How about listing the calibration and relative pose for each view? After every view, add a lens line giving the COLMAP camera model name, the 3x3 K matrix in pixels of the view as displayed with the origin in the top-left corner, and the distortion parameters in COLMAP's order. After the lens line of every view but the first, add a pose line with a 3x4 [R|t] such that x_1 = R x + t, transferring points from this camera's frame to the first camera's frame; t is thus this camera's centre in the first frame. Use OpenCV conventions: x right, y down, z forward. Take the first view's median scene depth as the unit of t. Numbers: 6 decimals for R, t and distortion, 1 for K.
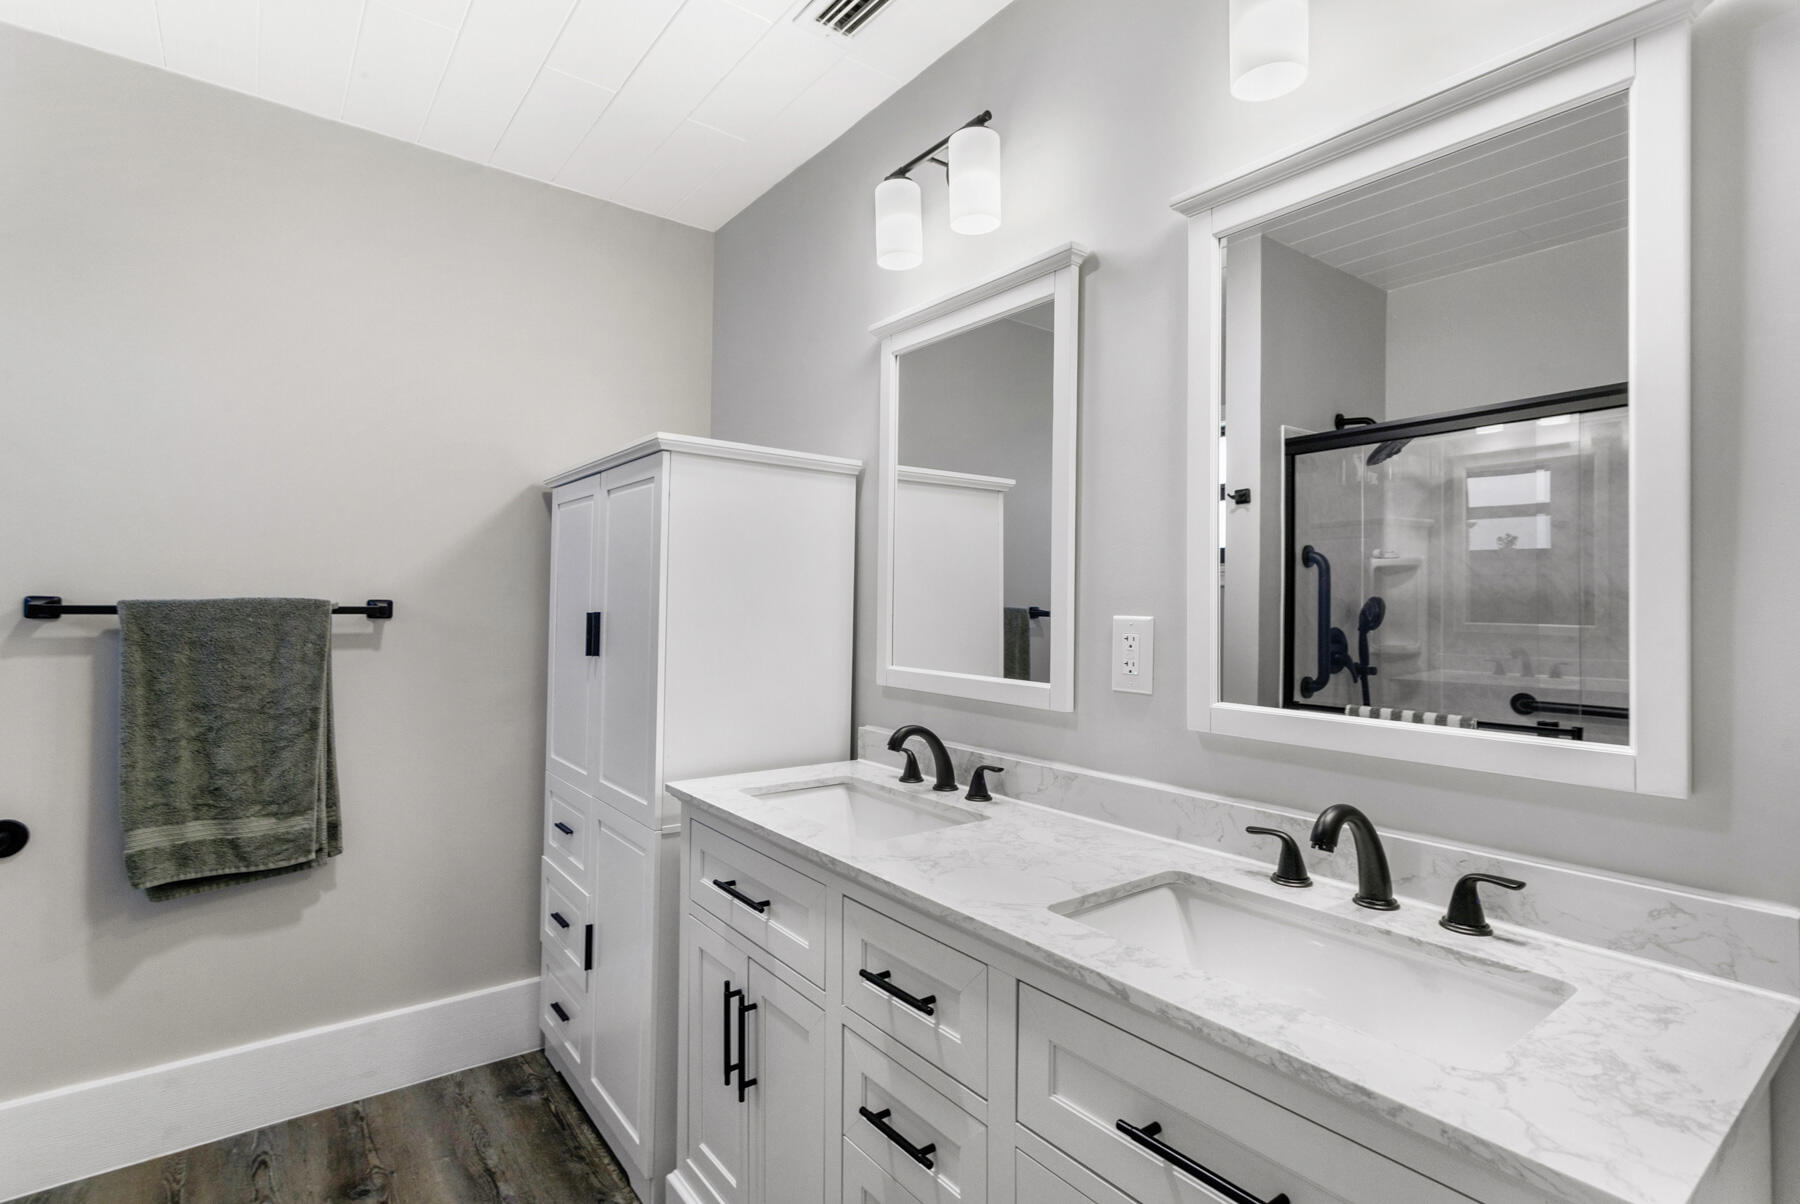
lens RADIAL K [[863.2, 0, 897.1], [0, 863.2, 576.8], [0, 0, 1]] dist [0.006850, 0.001040]
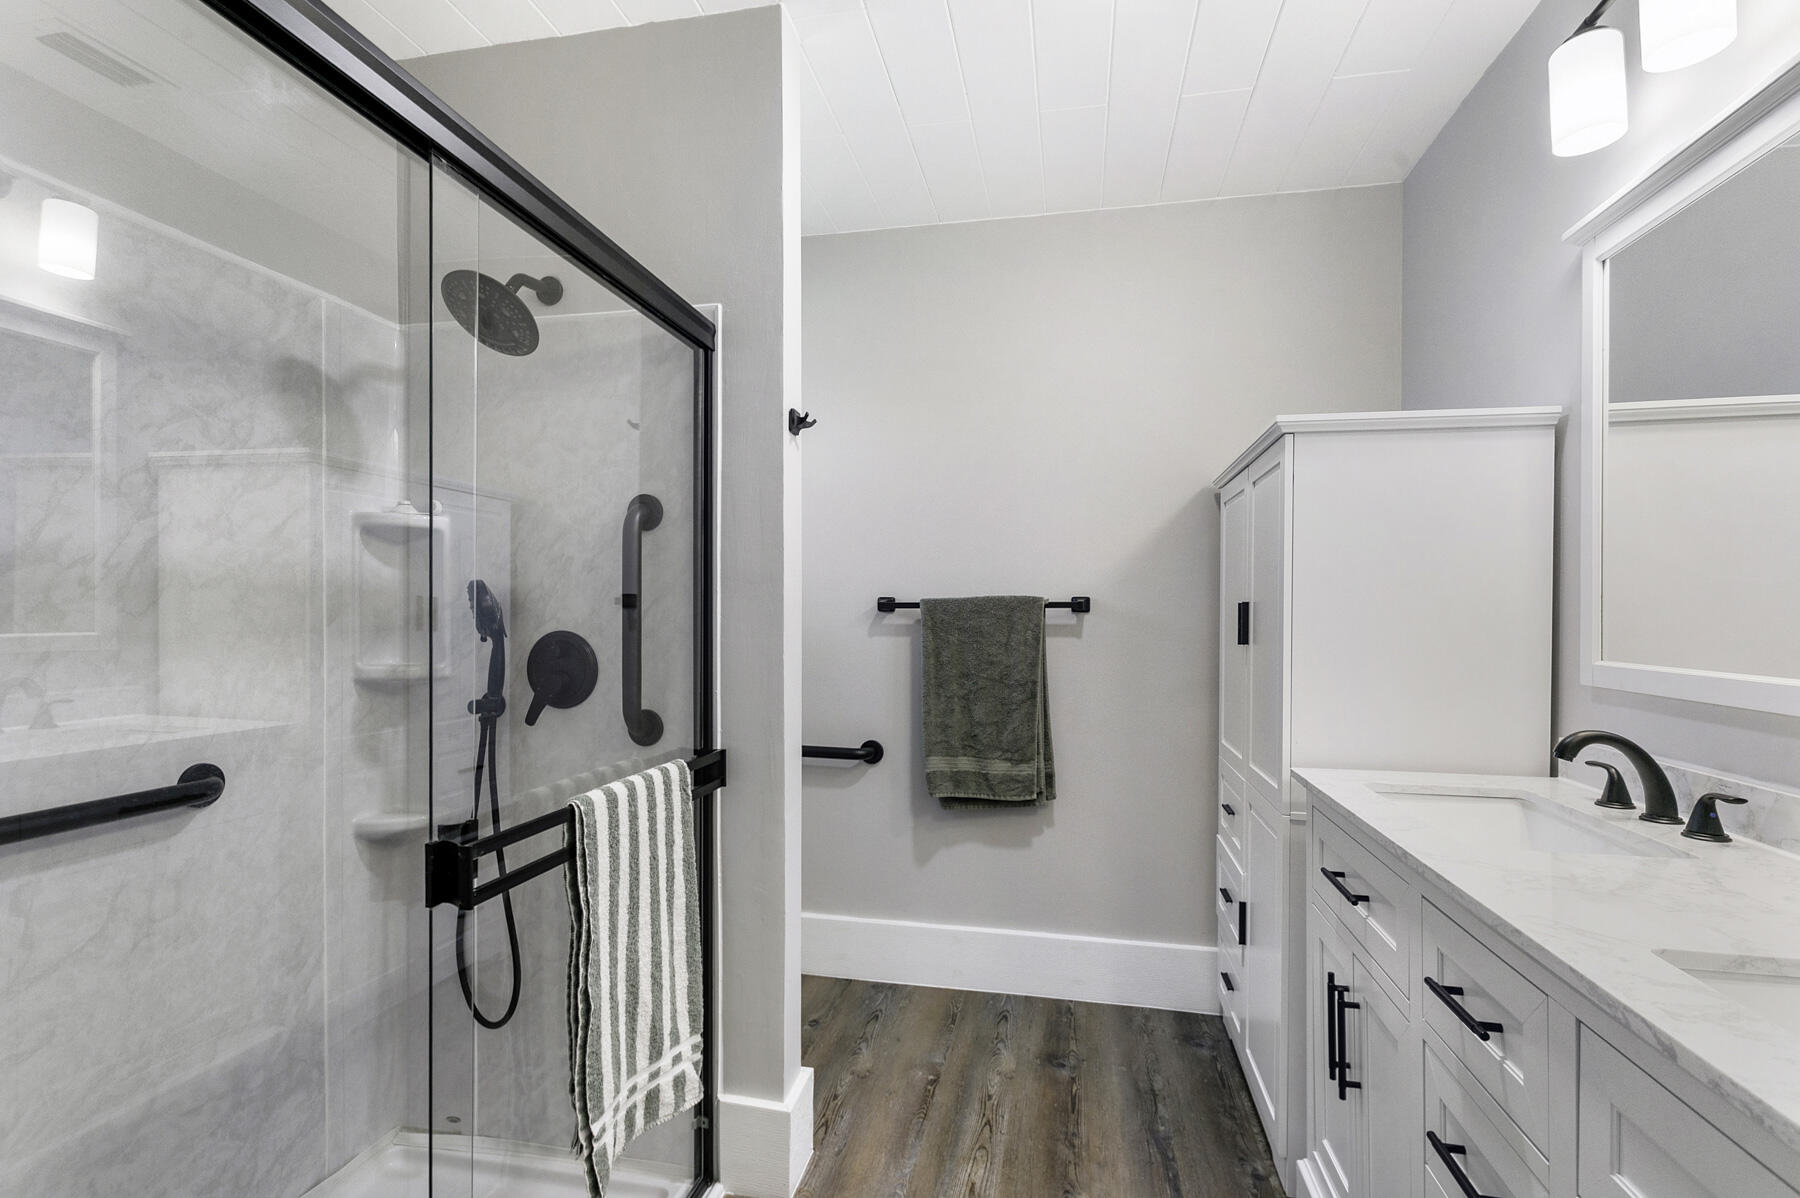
lens RADIAL K [[872.9, 0, 900.0], [0, 872.9, 599.0], [0, 0, 1]] dist [0.003752, 0.000799]
pose [[0.660563, -0.024258, -0.750379, 0.178891], [0.029808, 0.999537, -0.006073, 0.034912], [0.750179, -0.018356, 0.660980, 0.004804]]
